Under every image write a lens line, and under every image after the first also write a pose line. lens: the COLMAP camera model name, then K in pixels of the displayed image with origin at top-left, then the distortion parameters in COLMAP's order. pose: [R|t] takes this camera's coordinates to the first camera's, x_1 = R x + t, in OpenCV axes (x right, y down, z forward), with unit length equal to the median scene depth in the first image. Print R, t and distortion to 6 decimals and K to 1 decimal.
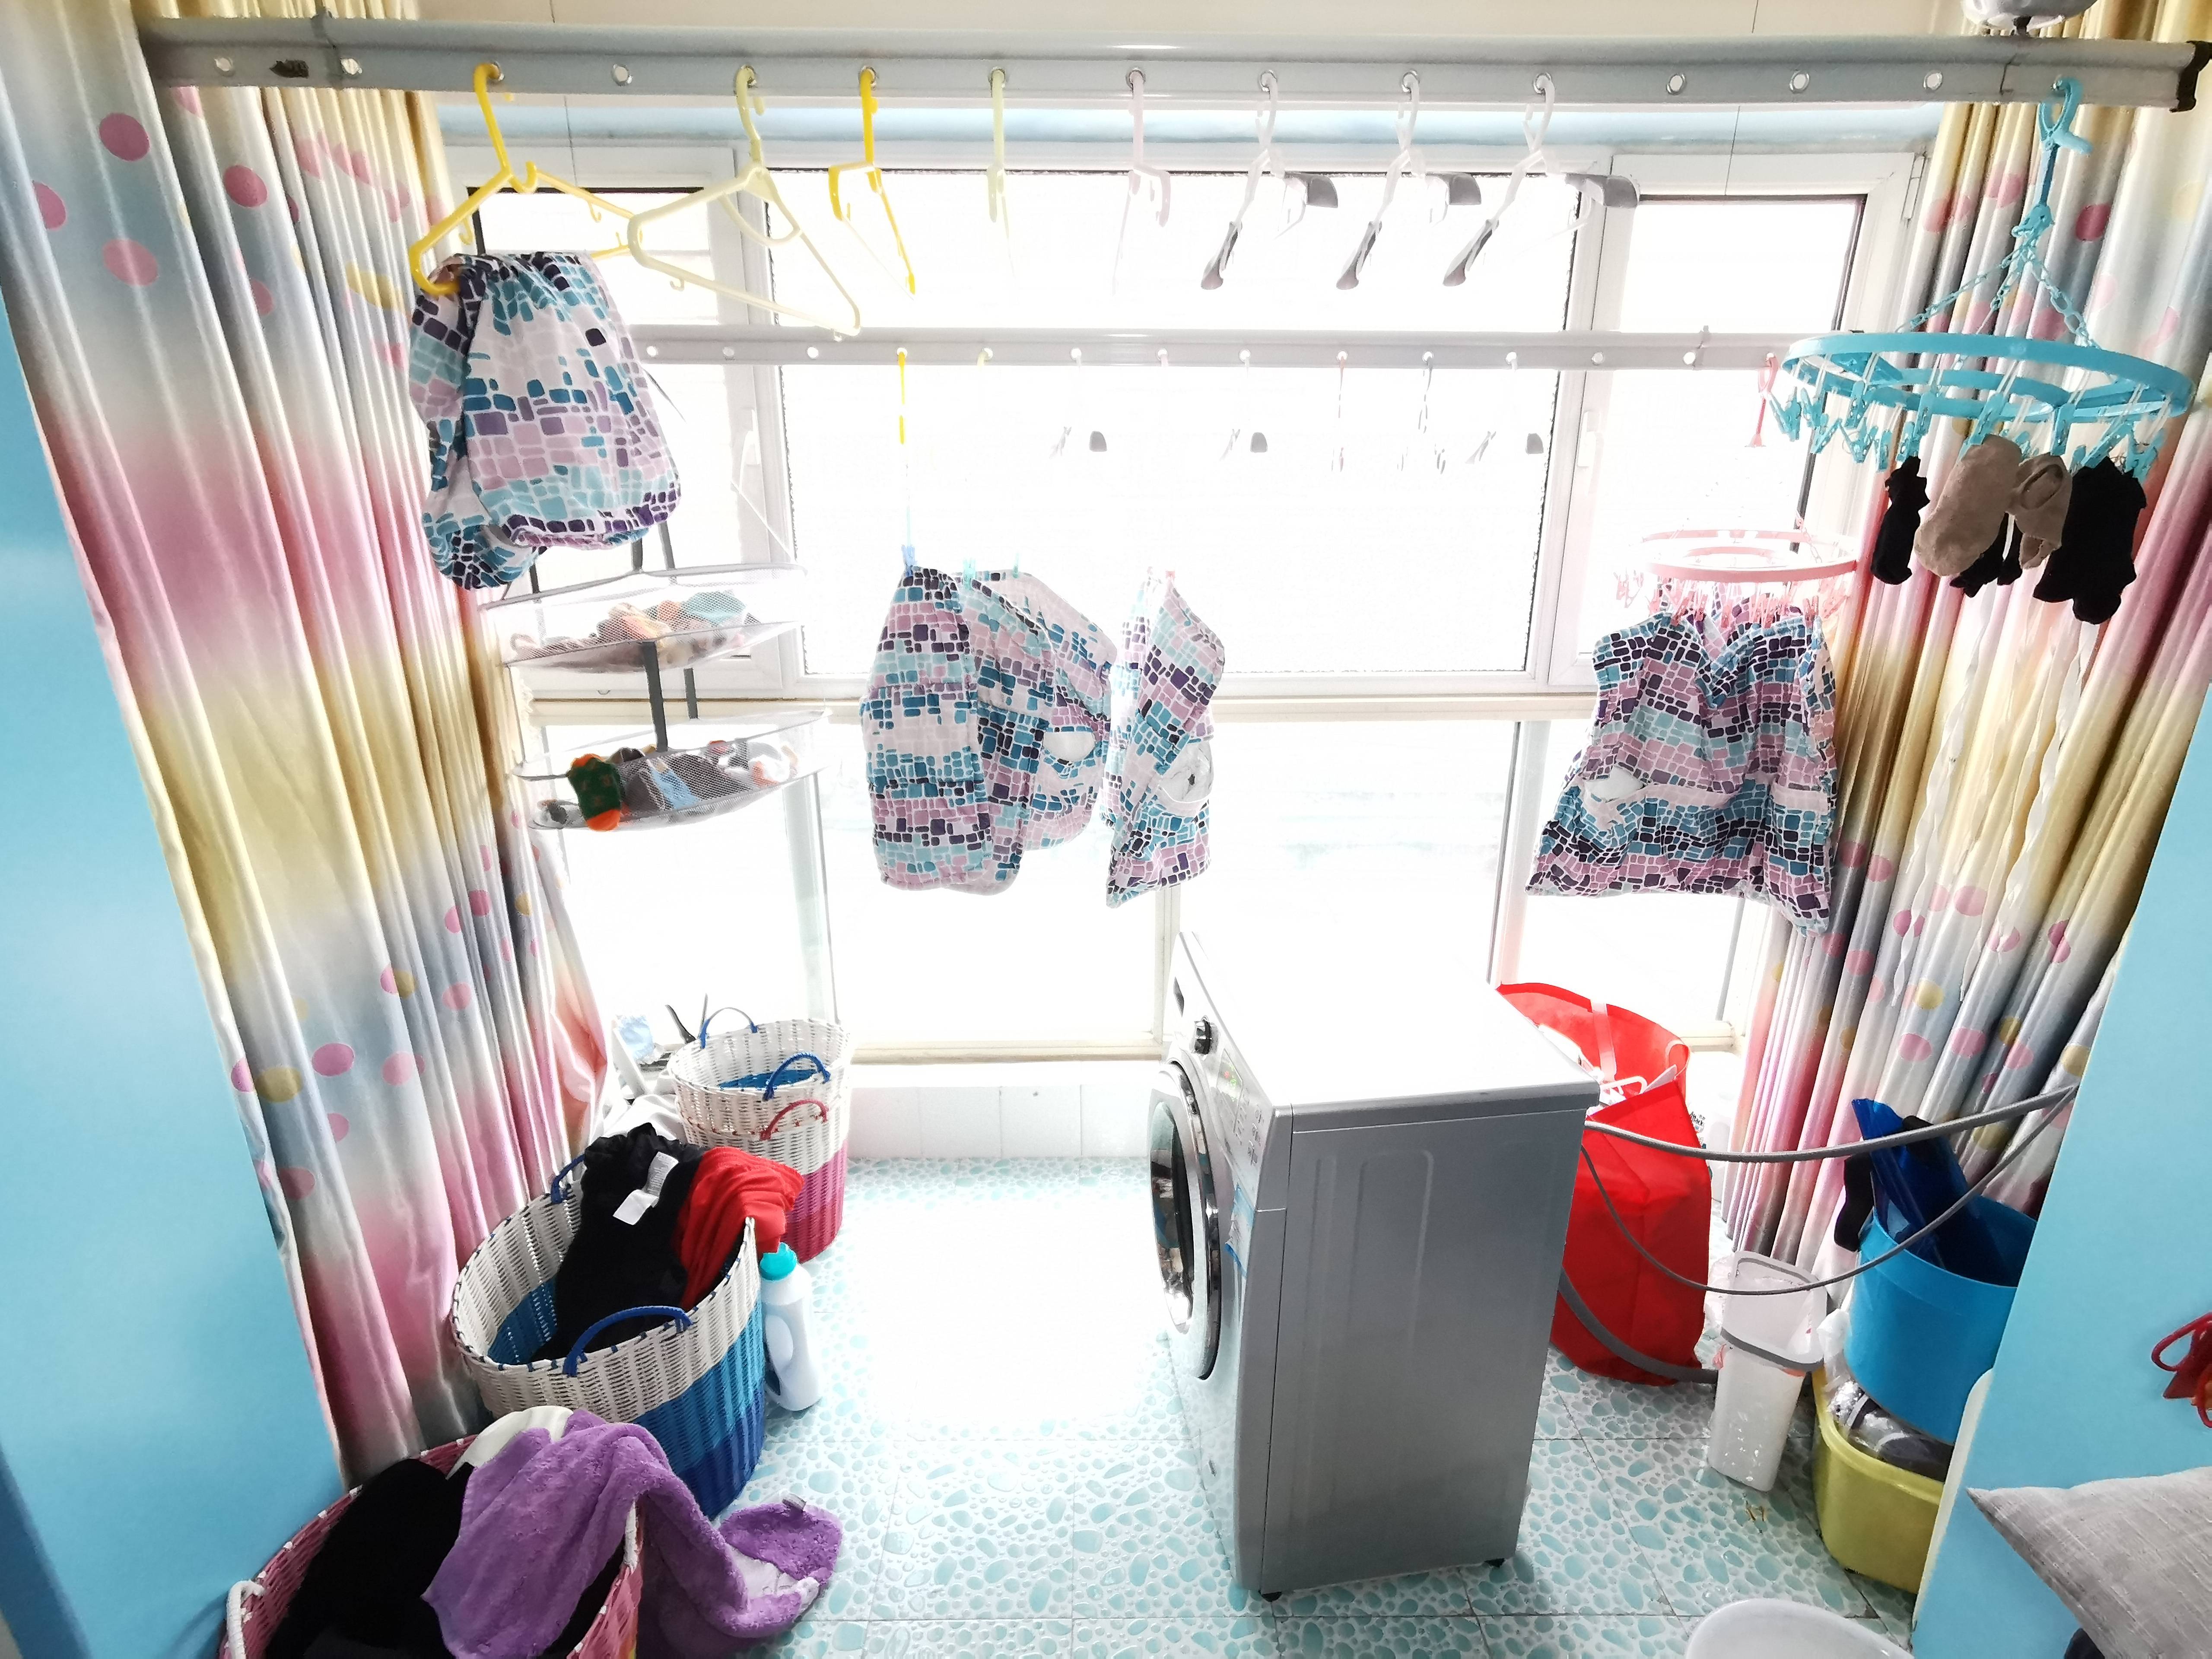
lens RADIAL K [[1014.1, 0, 1108.9], [0, 1014.1, 819.1], [0, 0, 1]] dist [-0.010588, 0.007629]
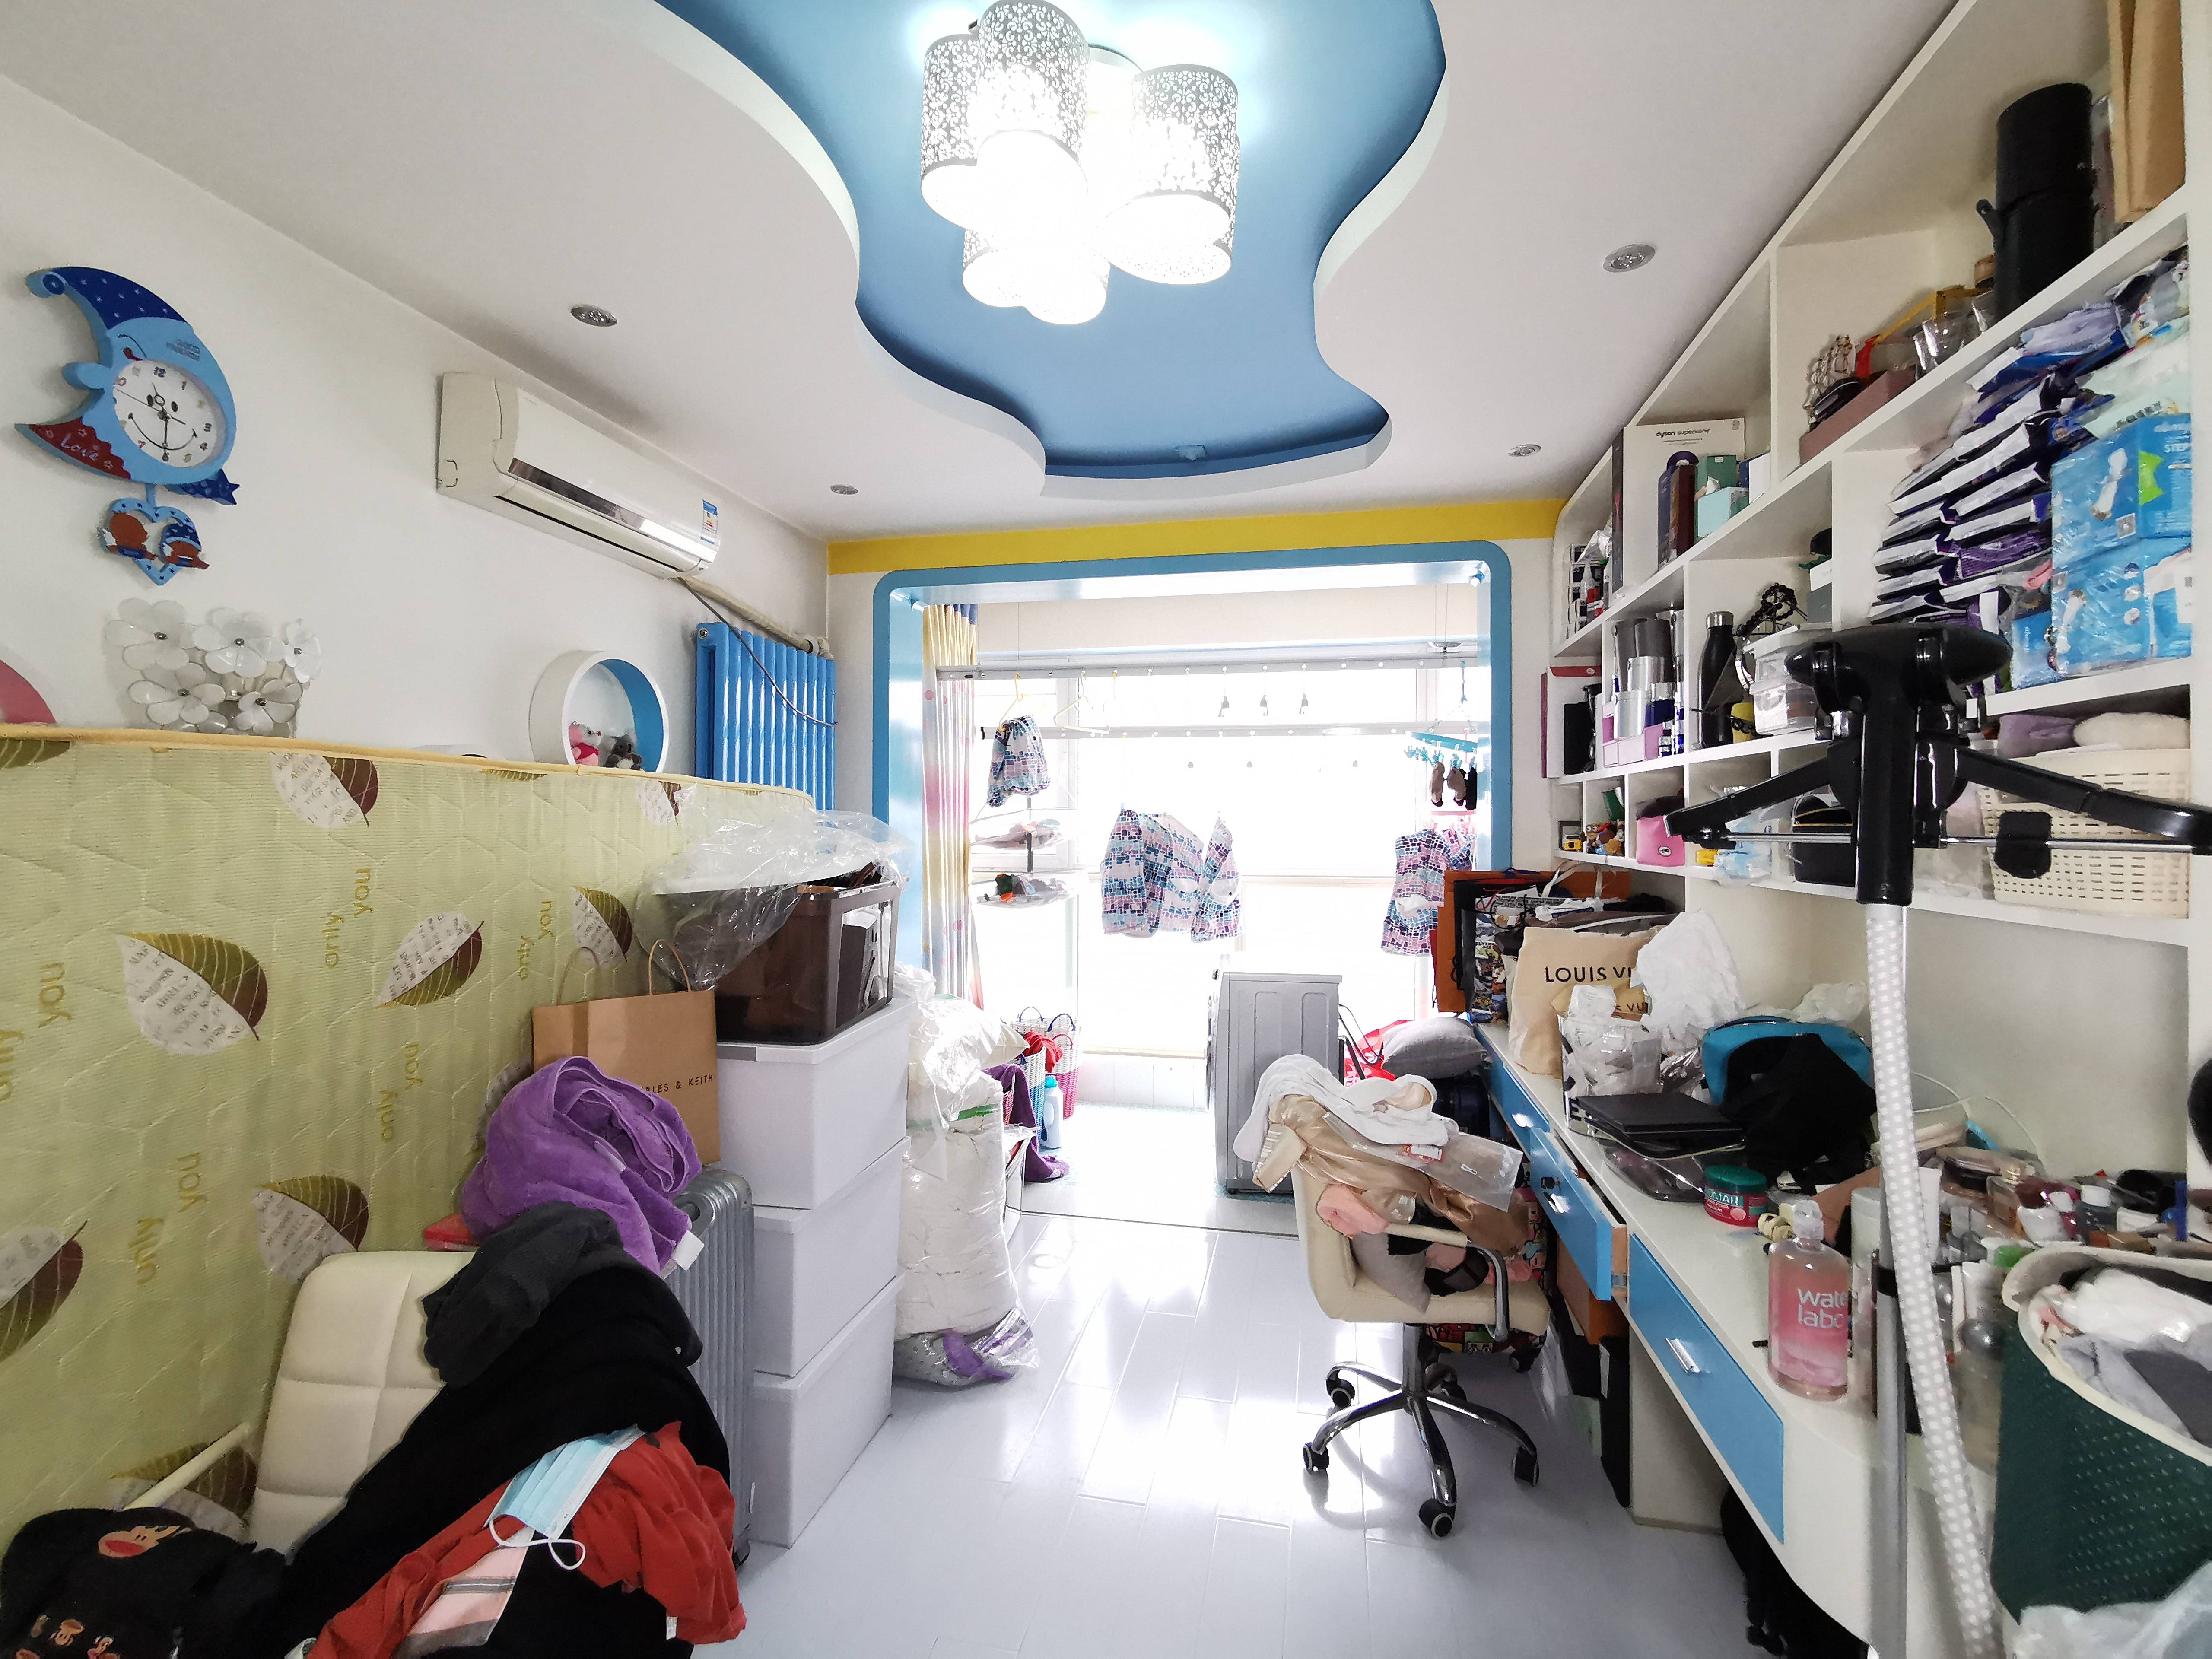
lens RADIAL K [[1014.1, 0, 1105.4], [0, 1014.1, 819.5], [0, 0, 1]] dist [-0.010588, 0.007629]
pose [[0.975109, 0.001635, -0.221722, 0.350058], [-0.066730, 0.955776, -0.286424, 0.538805], [0.211448, 0.294090, 0.932095, -1.478217]]
